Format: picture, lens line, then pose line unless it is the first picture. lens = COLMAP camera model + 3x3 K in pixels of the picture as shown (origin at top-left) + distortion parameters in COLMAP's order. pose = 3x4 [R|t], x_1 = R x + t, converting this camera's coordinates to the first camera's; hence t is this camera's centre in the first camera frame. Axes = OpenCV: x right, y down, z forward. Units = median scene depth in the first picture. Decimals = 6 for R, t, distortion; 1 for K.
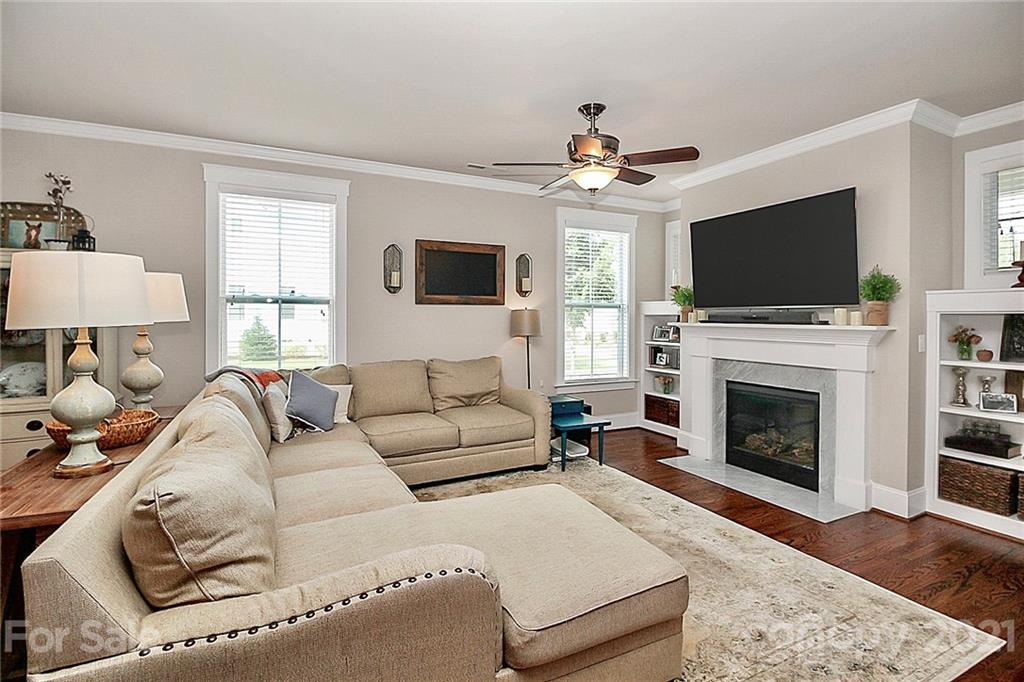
lens RADIAL K [[472.2, 0, 497.3], [0, 472.2, 320.9], [0, 0, 1]] dist [-0.012483, -0.003449]
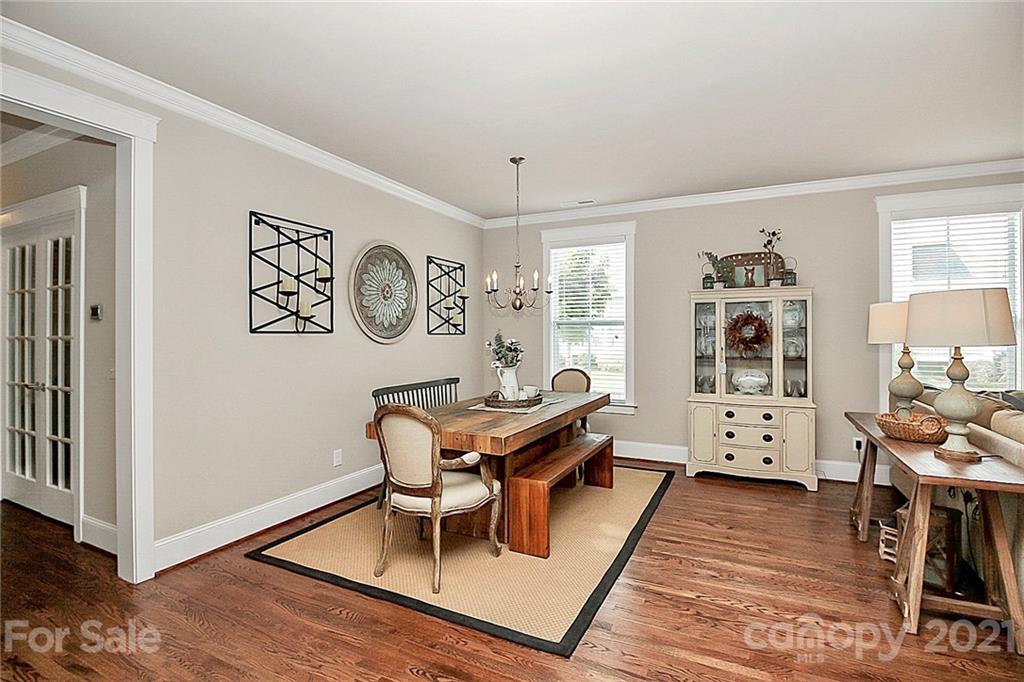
lens RADIAL K [[472.2, 0, 524.7], [0, 472.2, 340.7], [0, 0, 1]] dist [-0.012483, -0.003449]
pose [[0.617943, 0.007820, -0.786184, -0.260270], [-0.002508, 0.999965, 0.007976, -0.003585], [0.786219, -0.002957, 0.617941, -0.315773]]
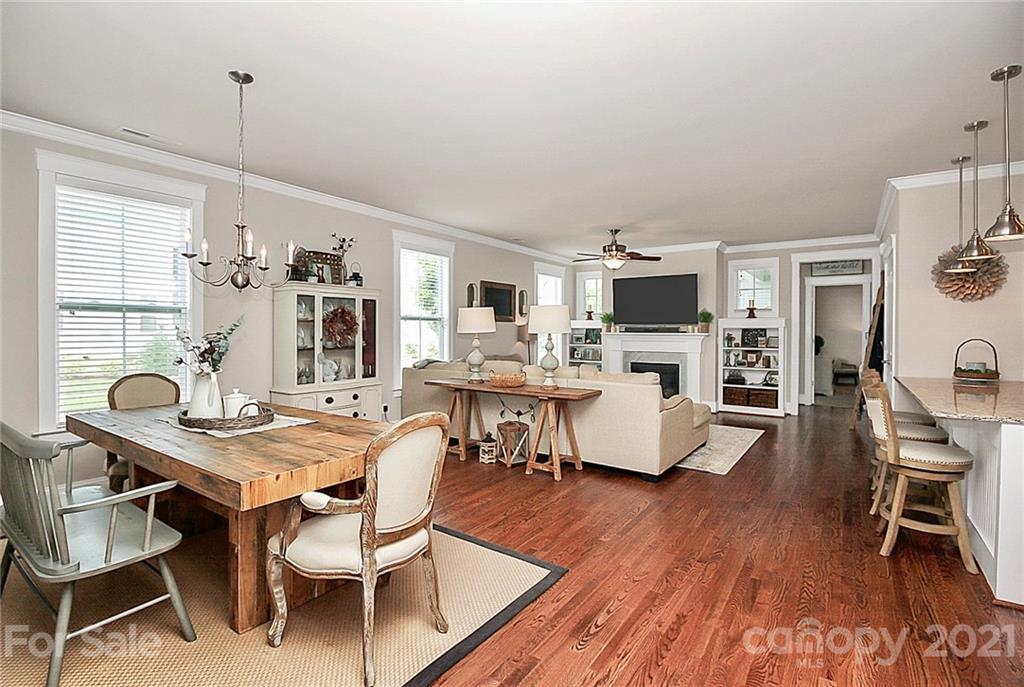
lens RADIAL K [[472.2, 0, 494.5], [0, 472.2, 335.1], [0, 0, 1]] dist [-0.012483, -0.003449]
pose [[0.887332, -0.002824, 0.461123, -0.992520], [0.001009, 0.999991, 0.004184, 0.006846], [-0.461131, -0.003248, 0.887326, -0.501152]]
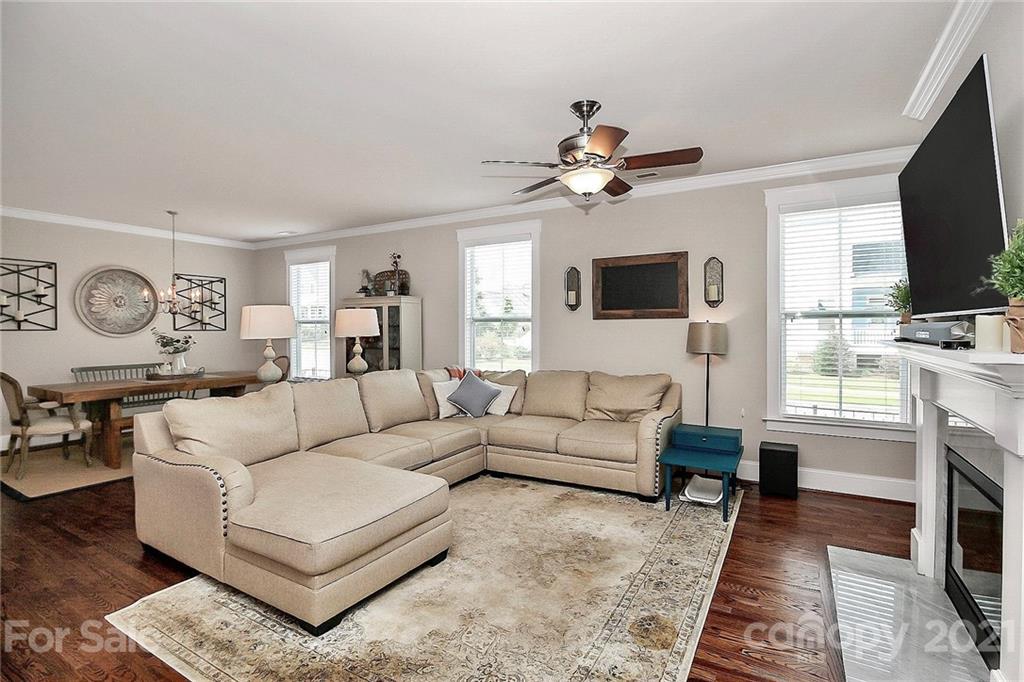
lens RADIAL K [[472.2, 0, 525.9], [0, 472.2, 334.1], [0, 0, 1]] dist [-0.012483, -0.003449]
pose [[0.579515, 0.003466, -0.814954, 0.702152], [-0.001715, 0.999994, 0.003034, -0.006116], [0.814960, -0.000360, 0.579518, 0.296398]]
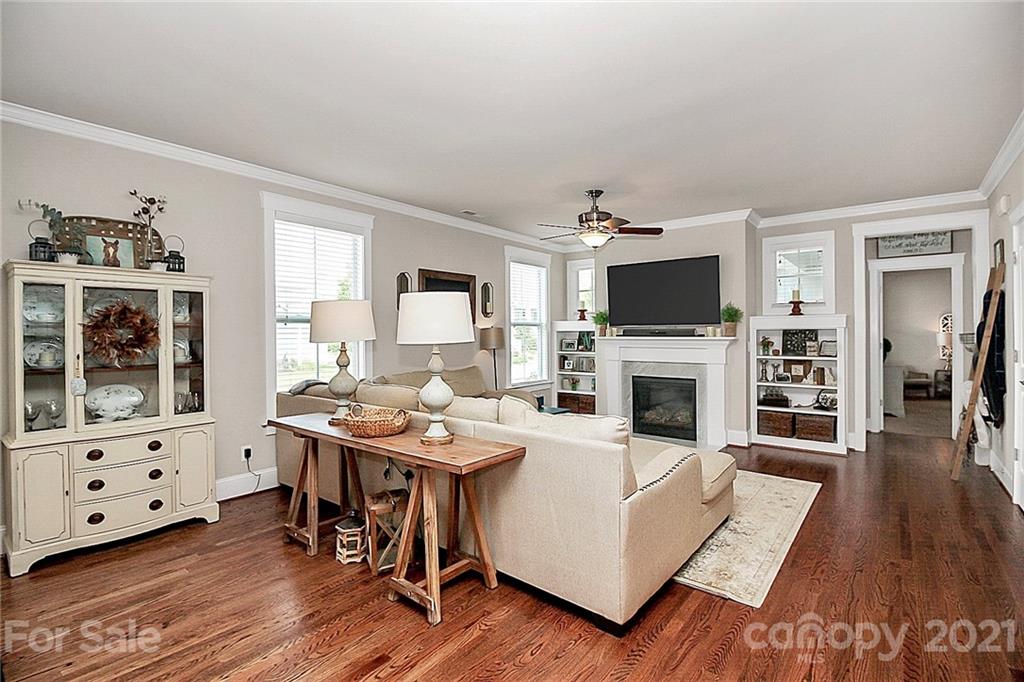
lens RADIAL K [[472.2, 0, 496.0], [0, 472.2, 334.9], [0, 0, 1]] dist [-0.012483, -0.003449]
pose [[0.911748, -0.008780, 0.410656, -0.552113], [0.010789, 0.999938, -0.002574, -0.001420], [-0.410608, 0.006778, 0.911787, -0.178732]]
